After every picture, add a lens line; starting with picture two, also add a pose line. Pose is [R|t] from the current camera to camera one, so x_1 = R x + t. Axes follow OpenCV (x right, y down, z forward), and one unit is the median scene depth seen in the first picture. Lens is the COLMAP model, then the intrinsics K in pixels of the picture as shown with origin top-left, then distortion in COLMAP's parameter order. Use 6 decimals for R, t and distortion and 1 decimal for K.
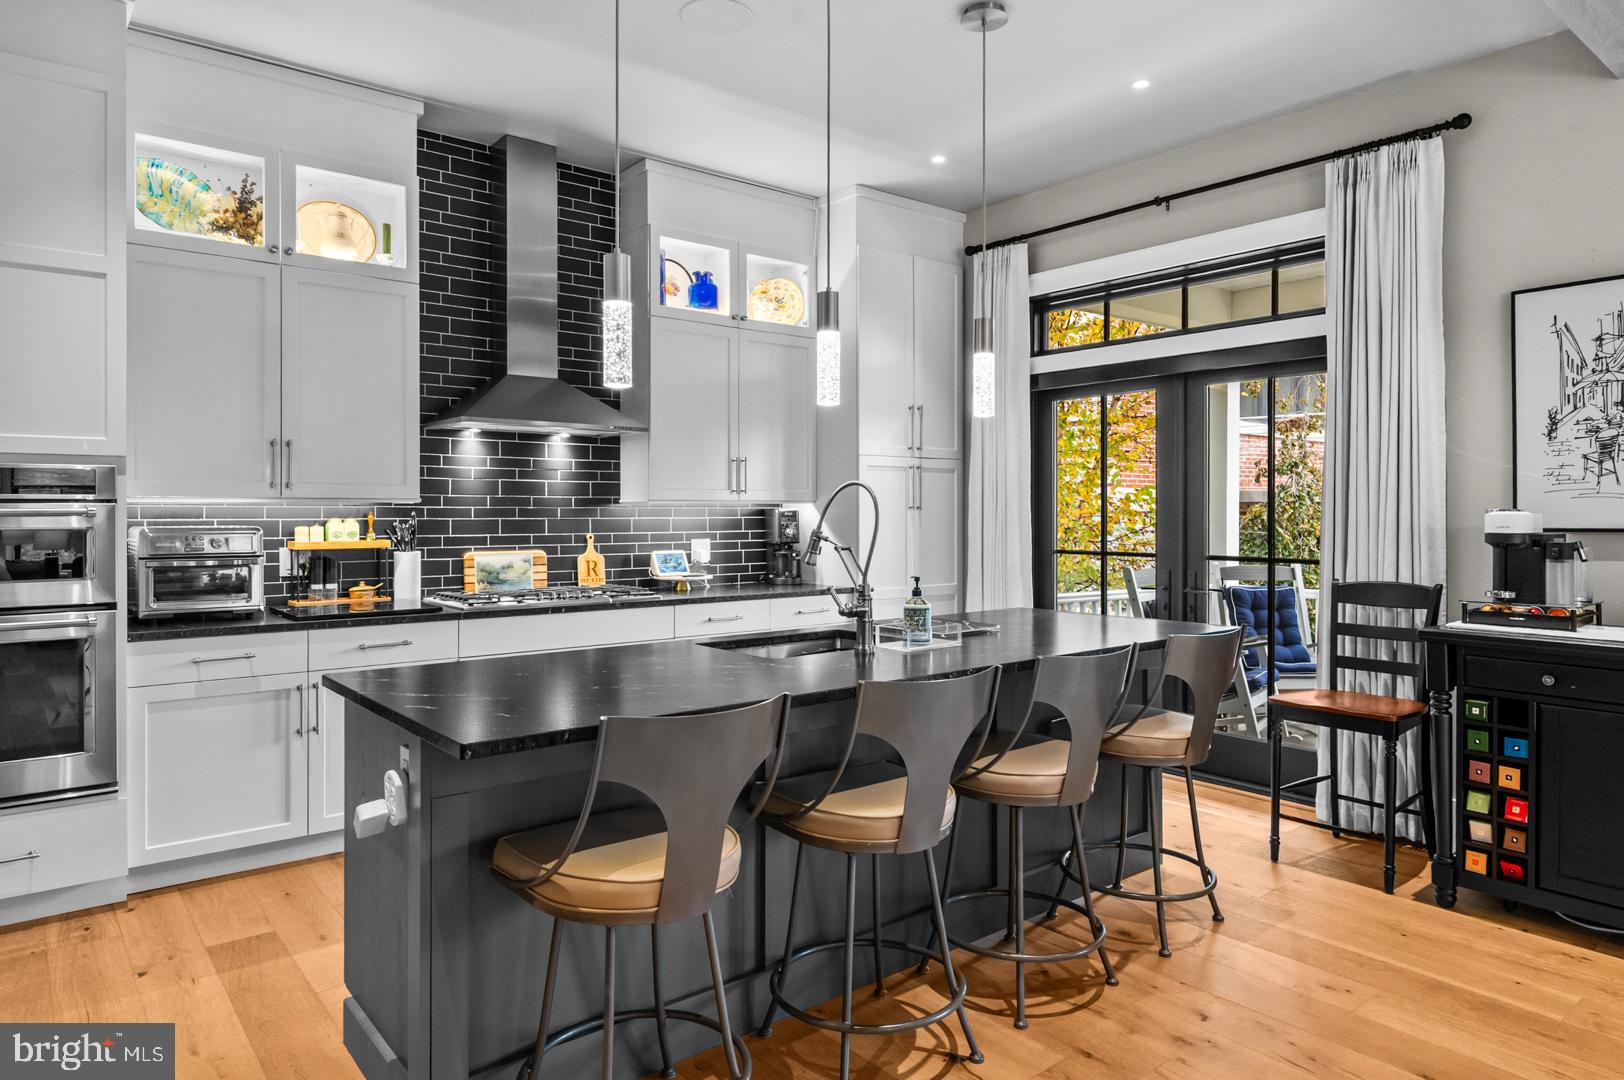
lens RADIAL K [[1005.8, 0, 805.1], [0, 1005.8, 521.0], [0, 0, 1]] dist [0.000583, 0.000385]
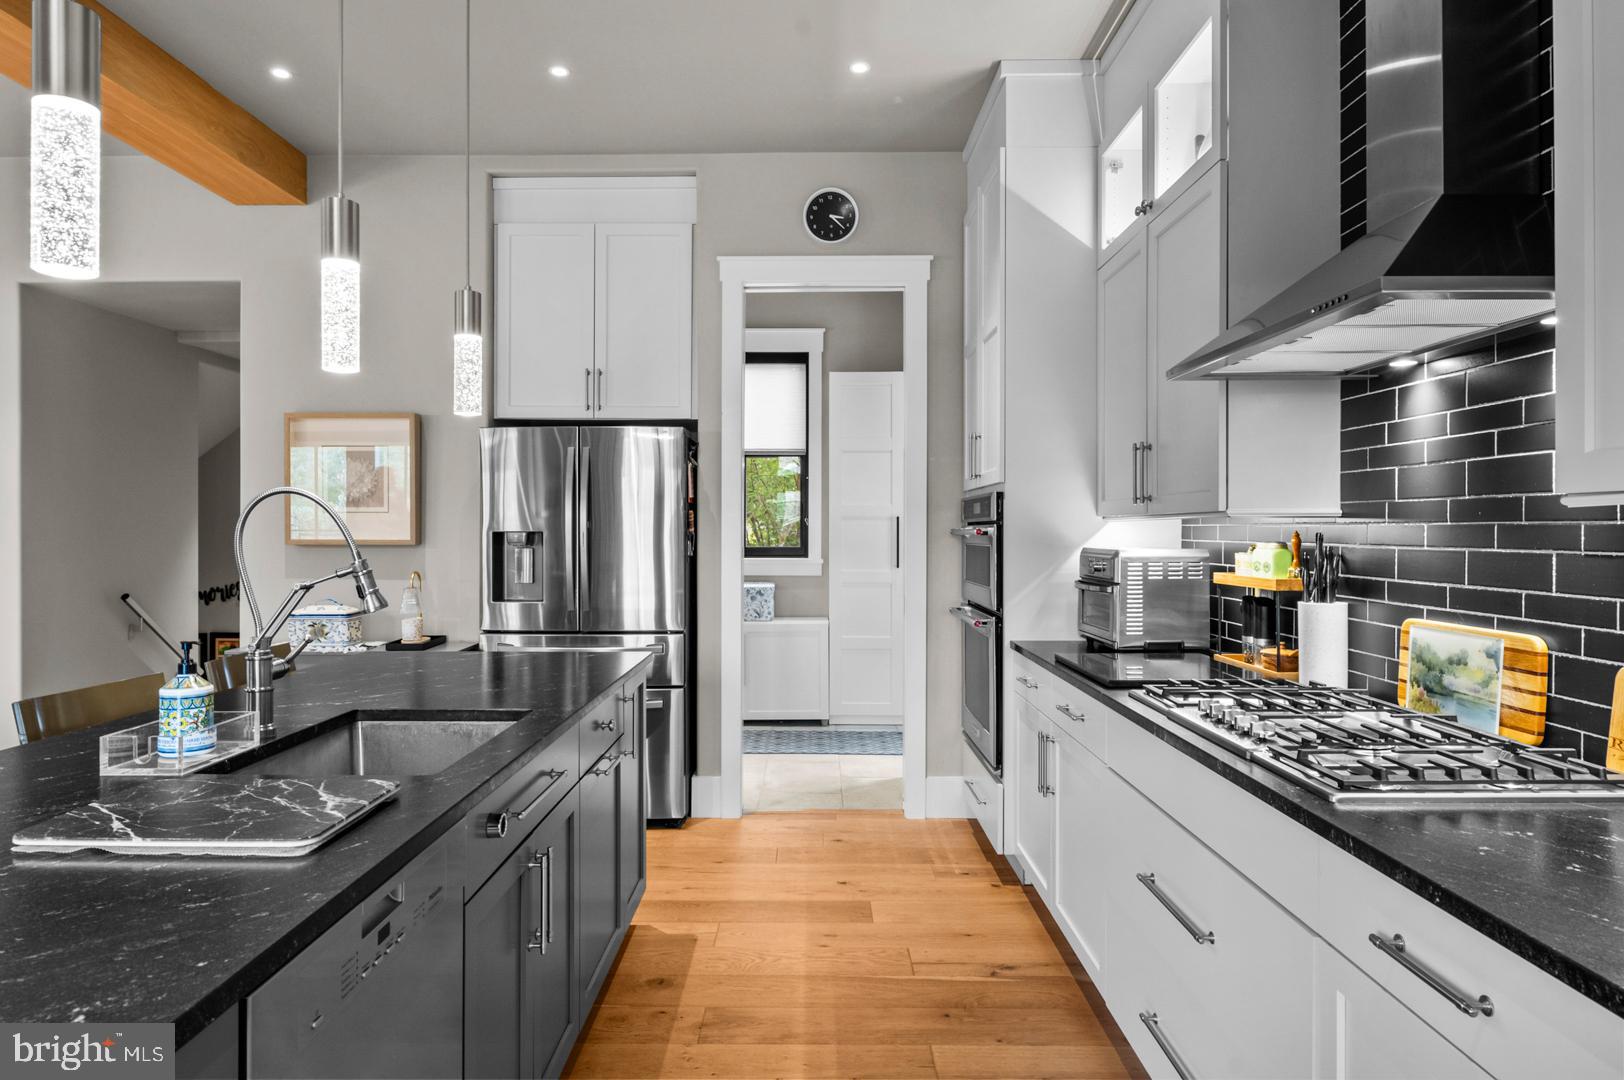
lens RADIAL K [[928.6, 0, 806.2], [0, 928.6, 515.2], [0, 0, 1]] dist [0.000318, -0.001265]
pose [[-0.627180, -0.009635, -0.778815, 0.193697], [-0.005090, 0.999953, -0.008272, -0.012459], [0.778858, -0.001224, -0.627199, 1.044523]]
